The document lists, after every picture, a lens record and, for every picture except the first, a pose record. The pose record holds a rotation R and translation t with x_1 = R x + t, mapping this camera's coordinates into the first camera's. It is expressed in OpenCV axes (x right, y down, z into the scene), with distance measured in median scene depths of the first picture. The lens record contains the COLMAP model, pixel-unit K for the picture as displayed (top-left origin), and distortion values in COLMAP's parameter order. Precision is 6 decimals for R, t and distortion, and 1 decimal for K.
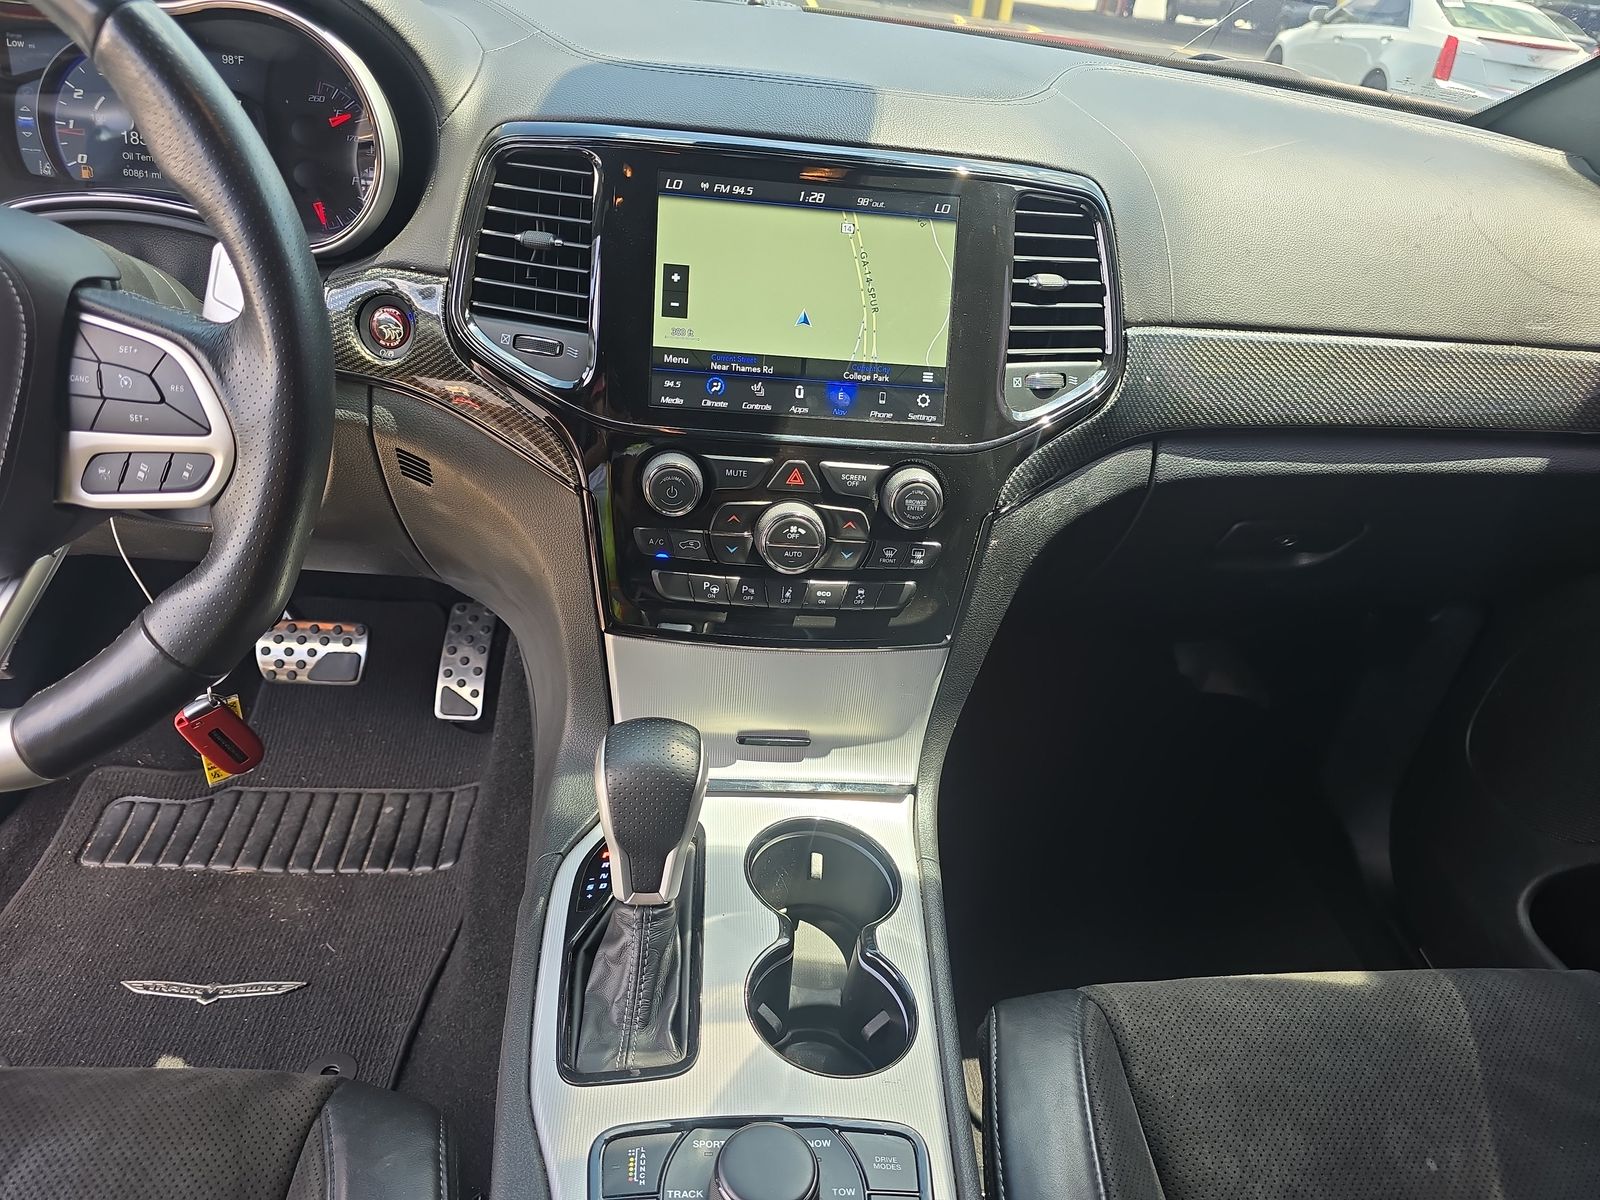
lens RADIAL K [[1091.2, 0, 805.4], [0, 1091.2, 625.9], [0, 0, 1]] dist [0.038798, -0.029268]
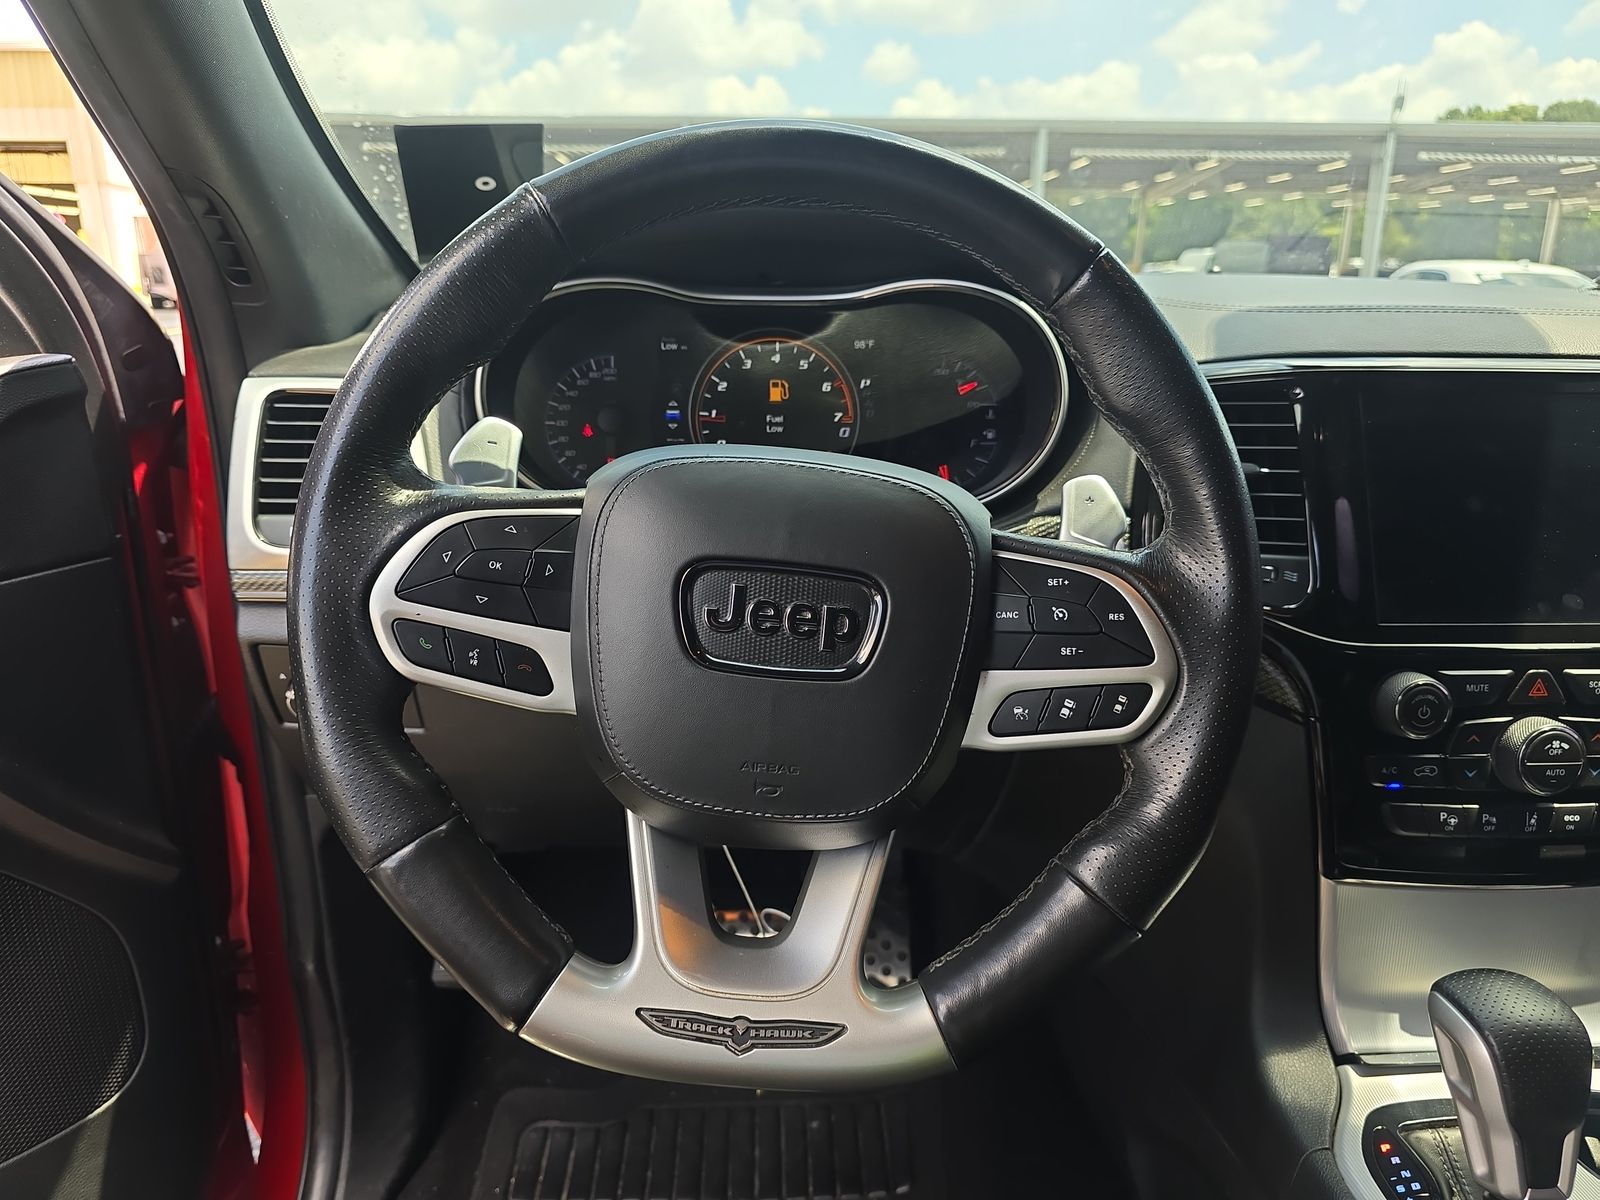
lens RADIAL K [[1091.2, 0, 805.4], [0, 1091.2, 625.9], [0, 0, 1]] dist [0.038798, -0.029268]
pose [[0.994375, -0.082812, -0.066032, -0.545189], [0.062903, 0.963324, -0.260866, 0.015403], [0.085213, 0.255245, 0.963114, 0.045945]]
